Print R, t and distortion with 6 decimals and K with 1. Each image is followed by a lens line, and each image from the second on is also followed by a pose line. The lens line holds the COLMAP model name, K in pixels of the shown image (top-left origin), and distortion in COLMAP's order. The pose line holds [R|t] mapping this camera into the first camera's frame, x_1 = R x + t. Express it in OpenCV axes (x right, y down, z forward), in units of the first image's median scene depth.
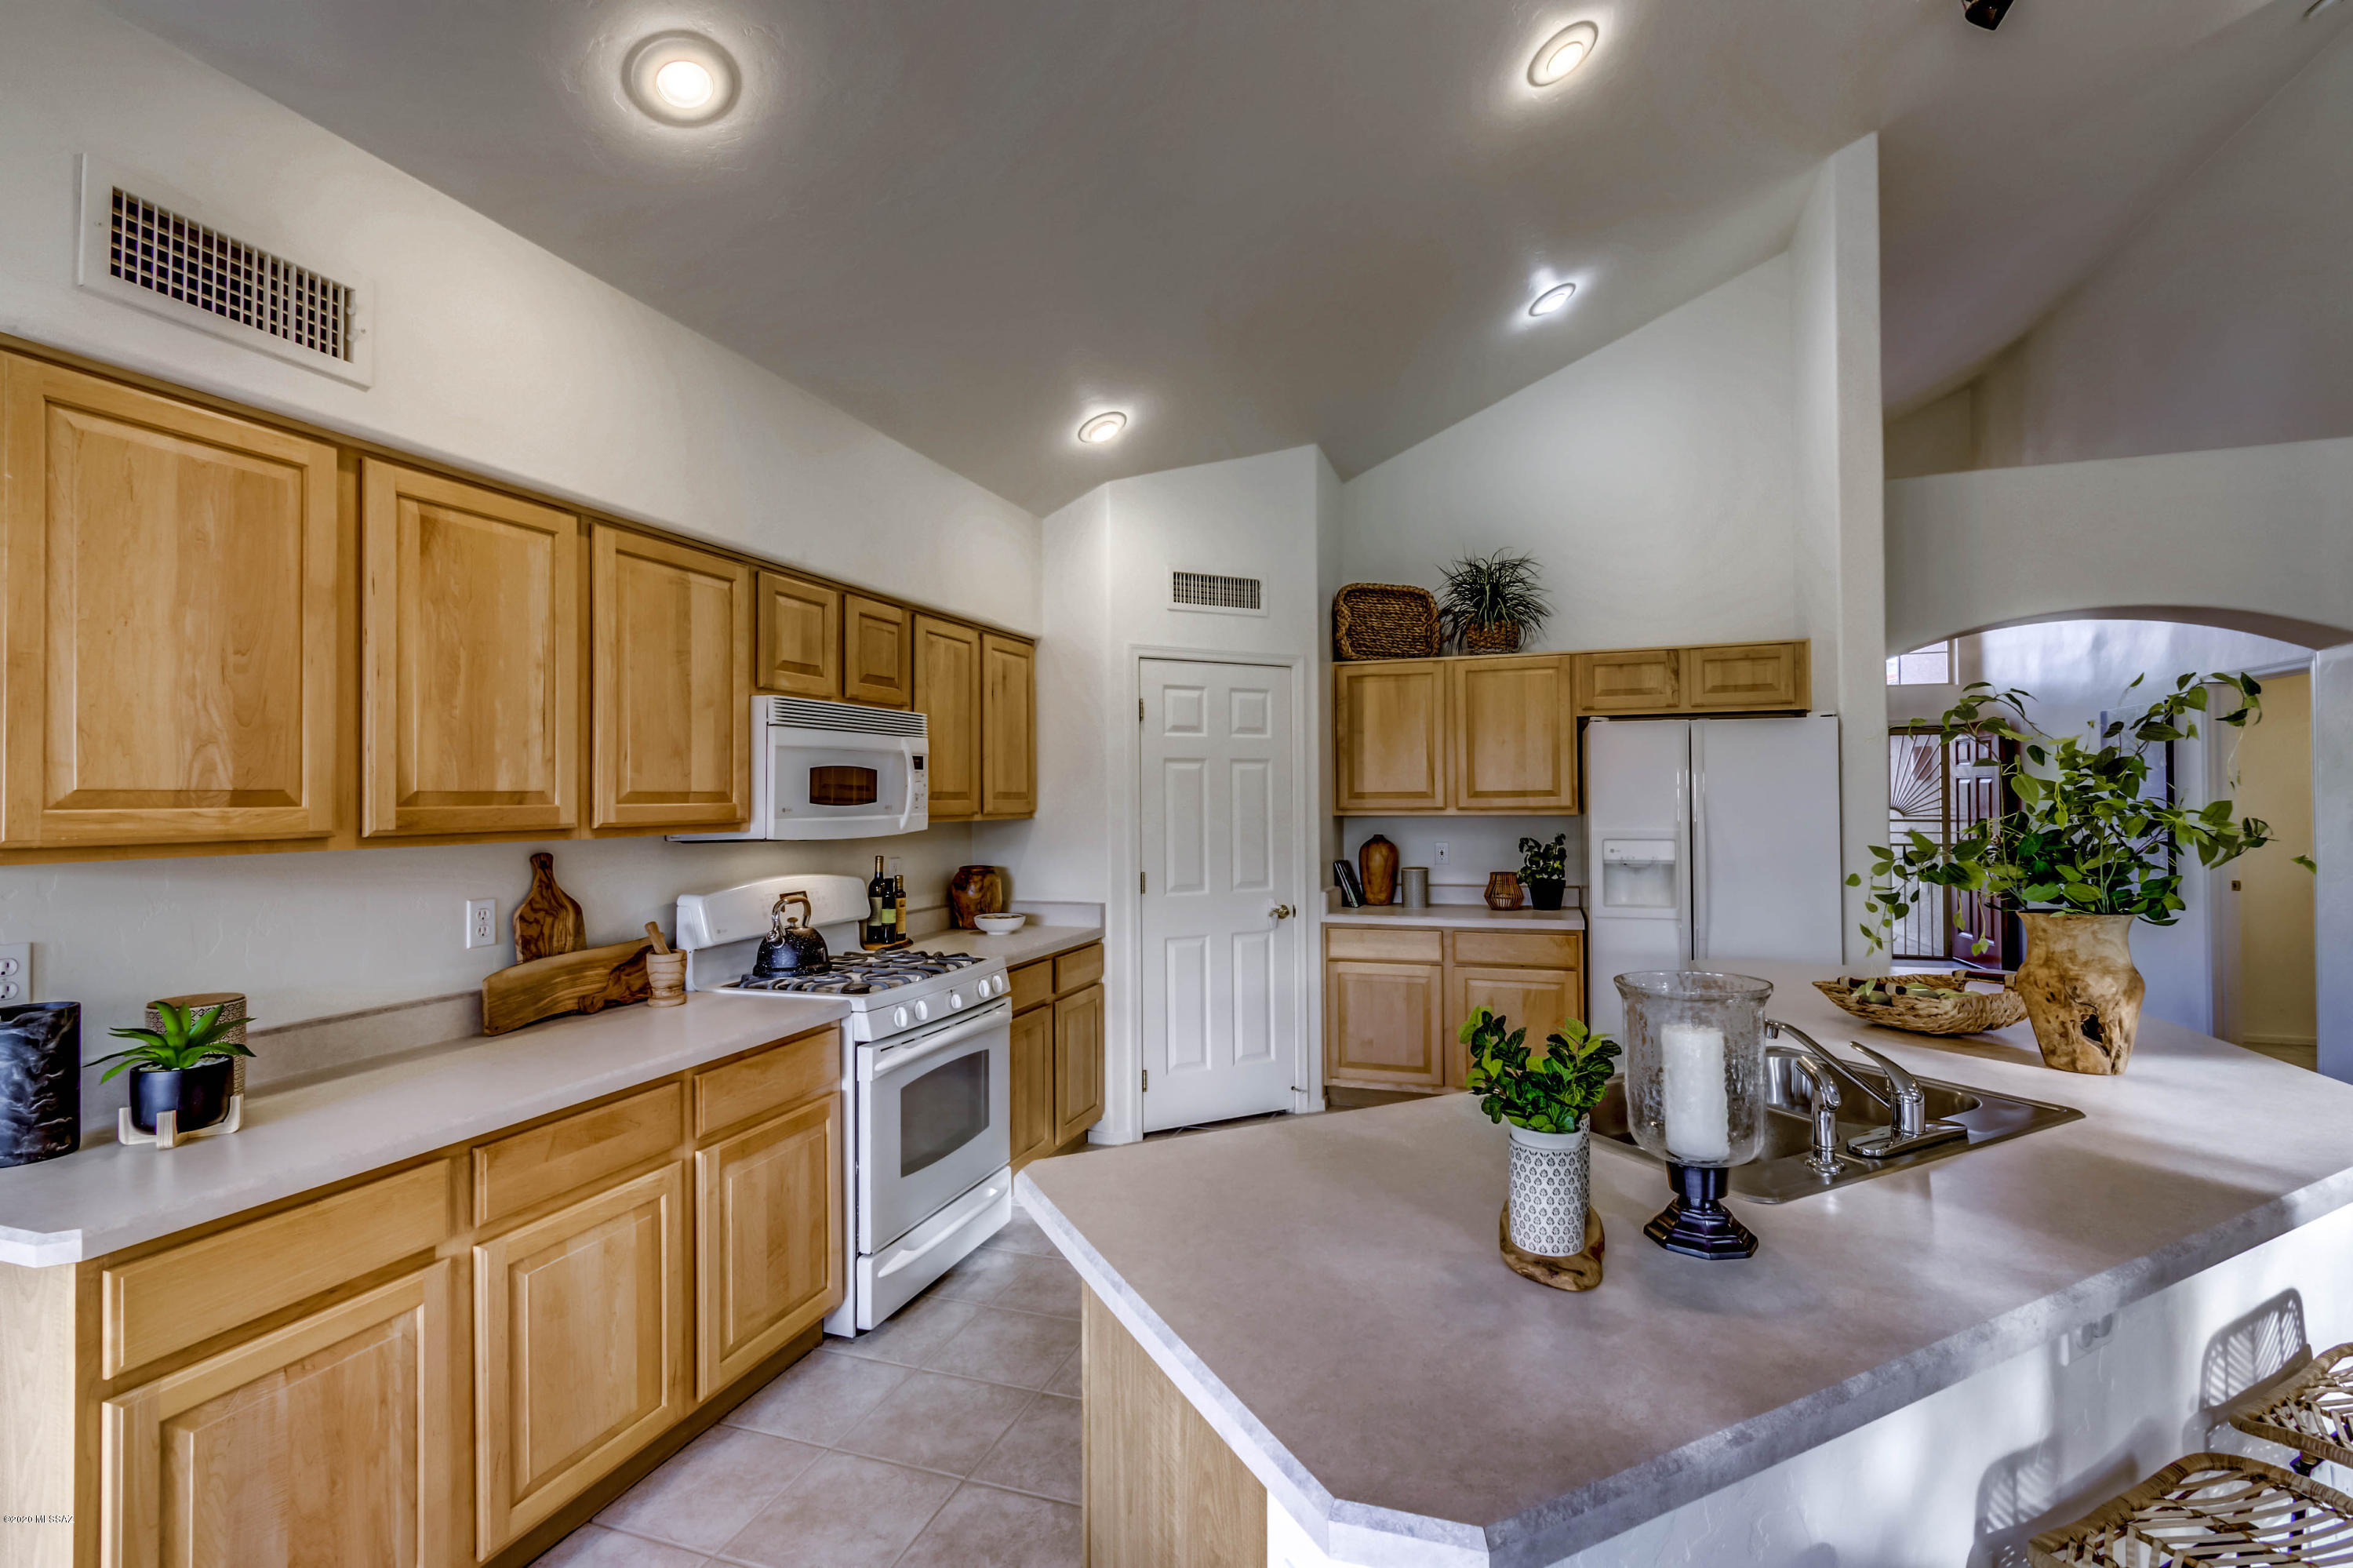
lens RADIAL K [[1039.0, 0, 1199.7], [0, 1039.0, 788.4], [0, 0, 1]] dist [0.001843, -0.001049]
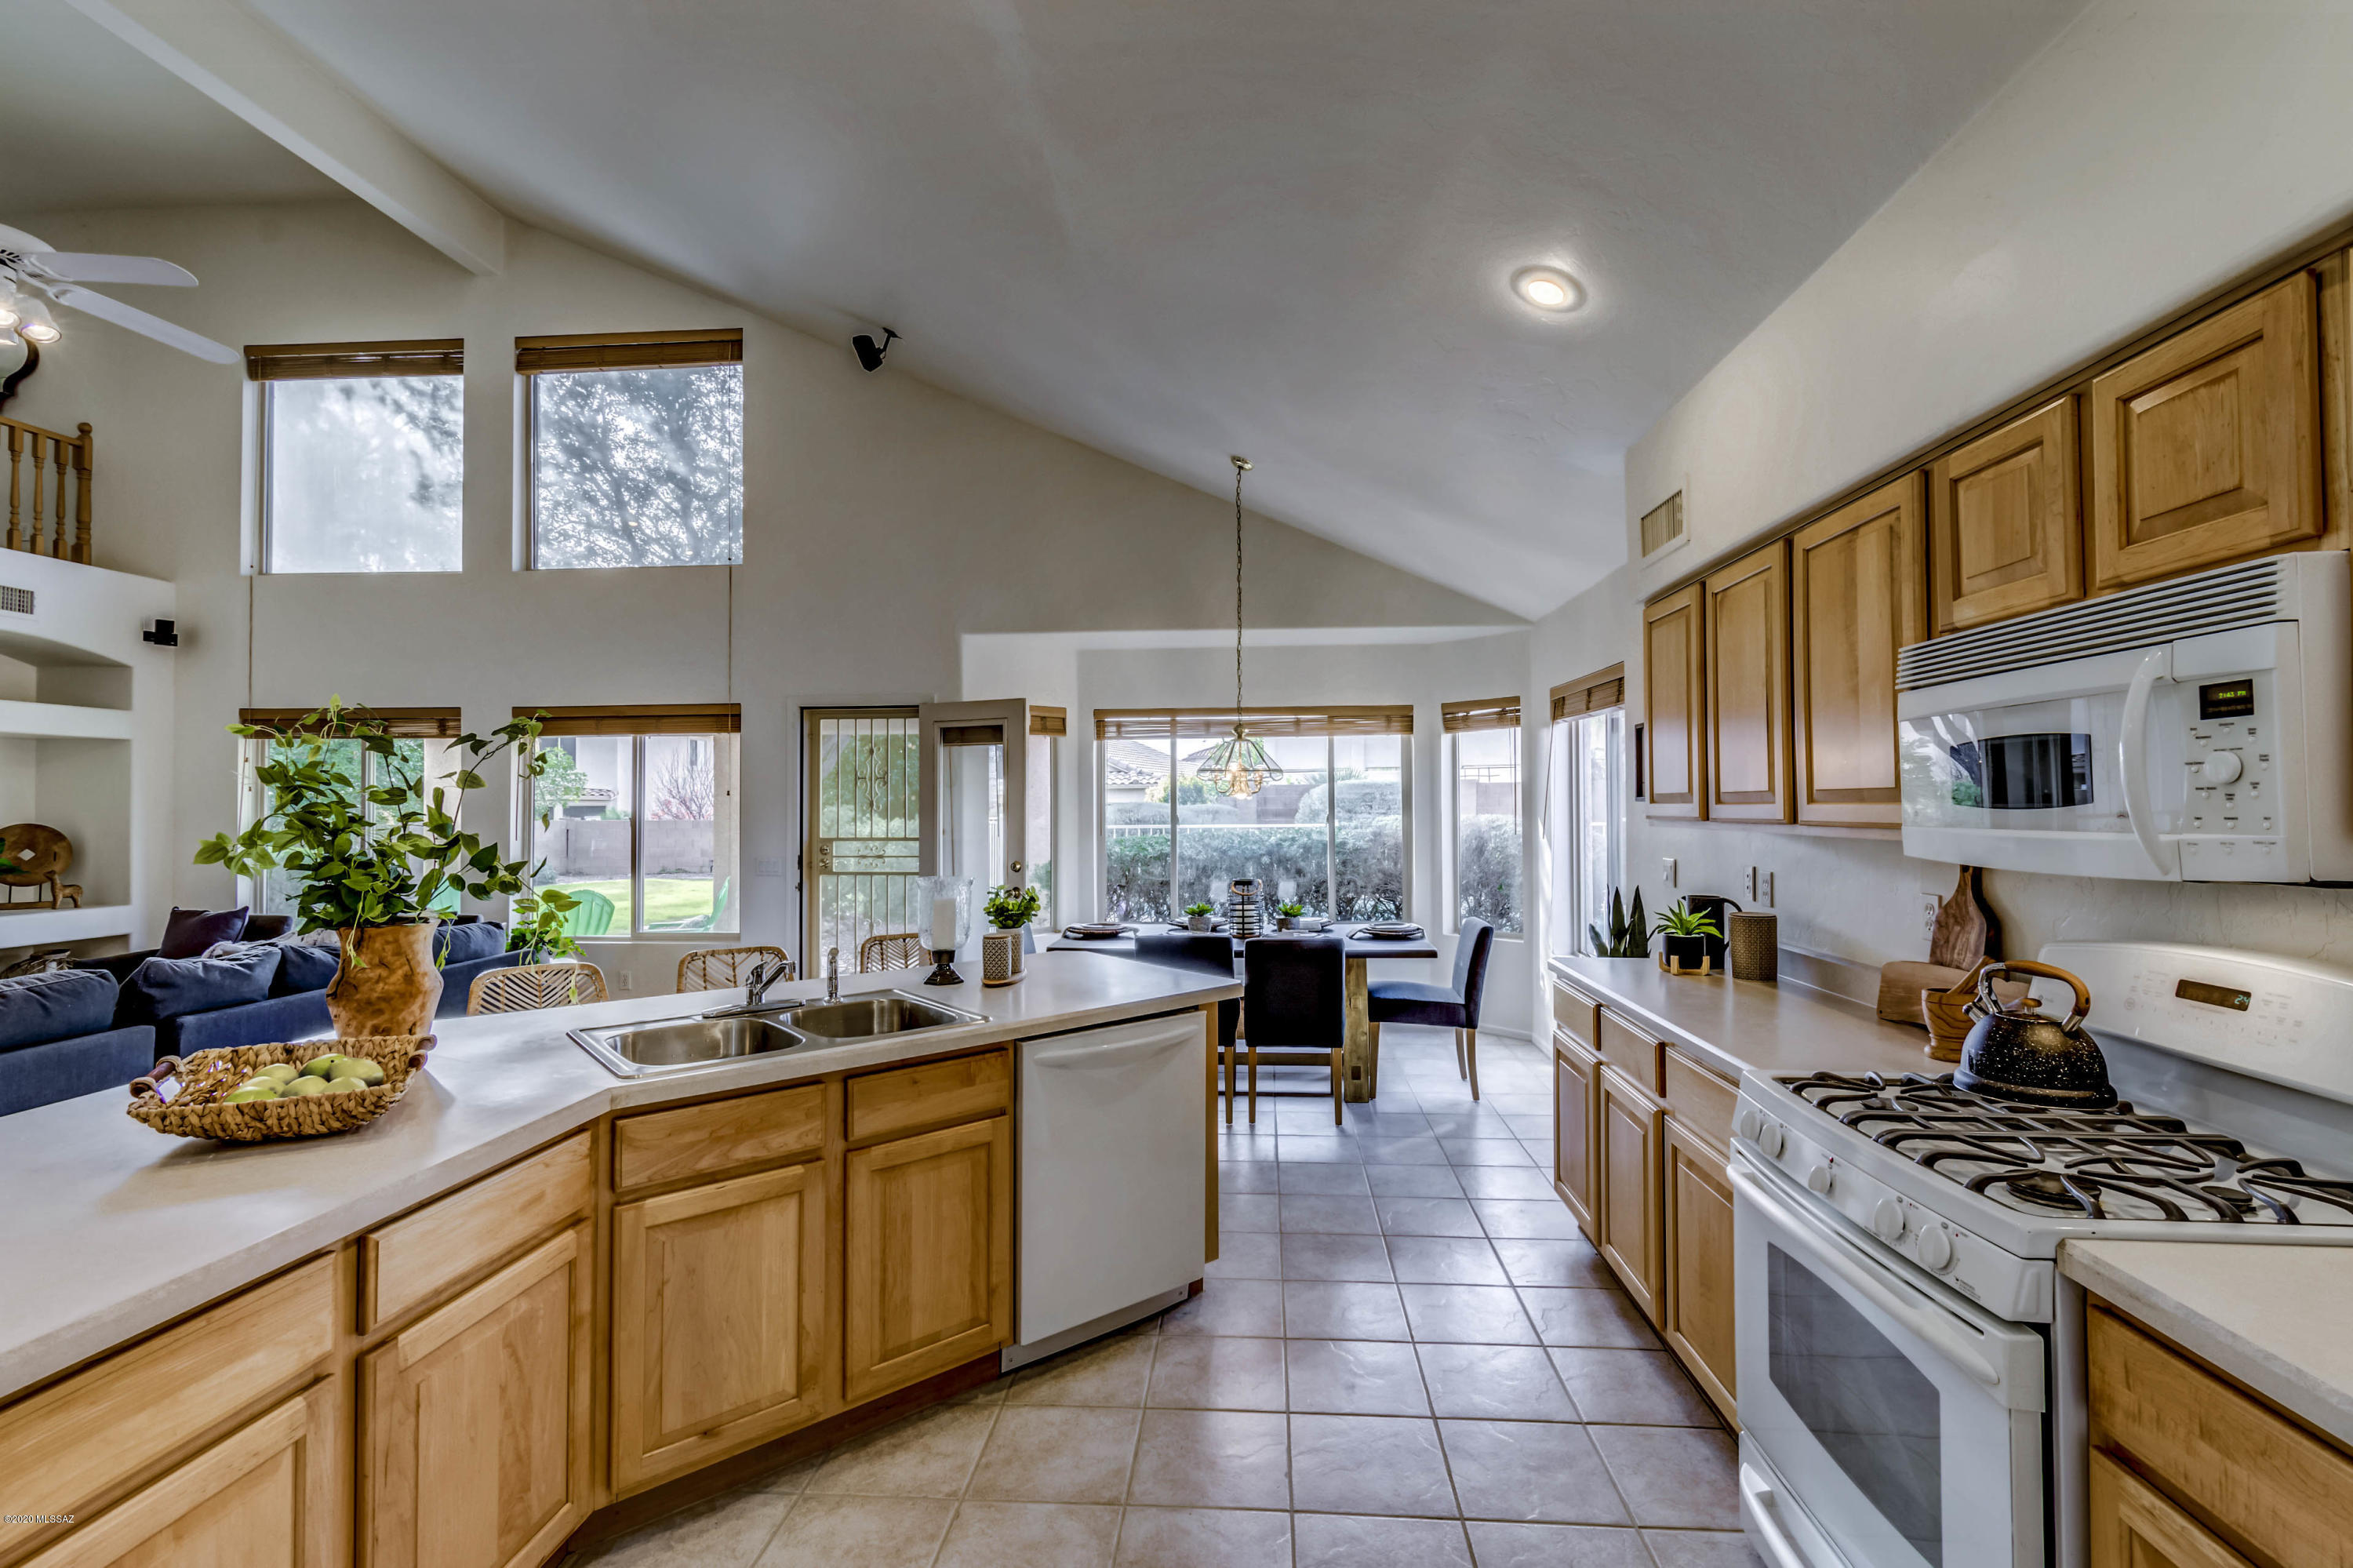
lens RADIAL K [[1039.0, 0, 1188.7], [0, 1039.0, 781.0], [0, 0, 1]] dist [0.001843, -0.001049]
pose [[-0.968074, 0.005368, -0.250608, 0.189736], [0.012922, 0.999510, -0.028509, 0.010998], [0.250332, -0.030837, -0.967669, 1.298242]]
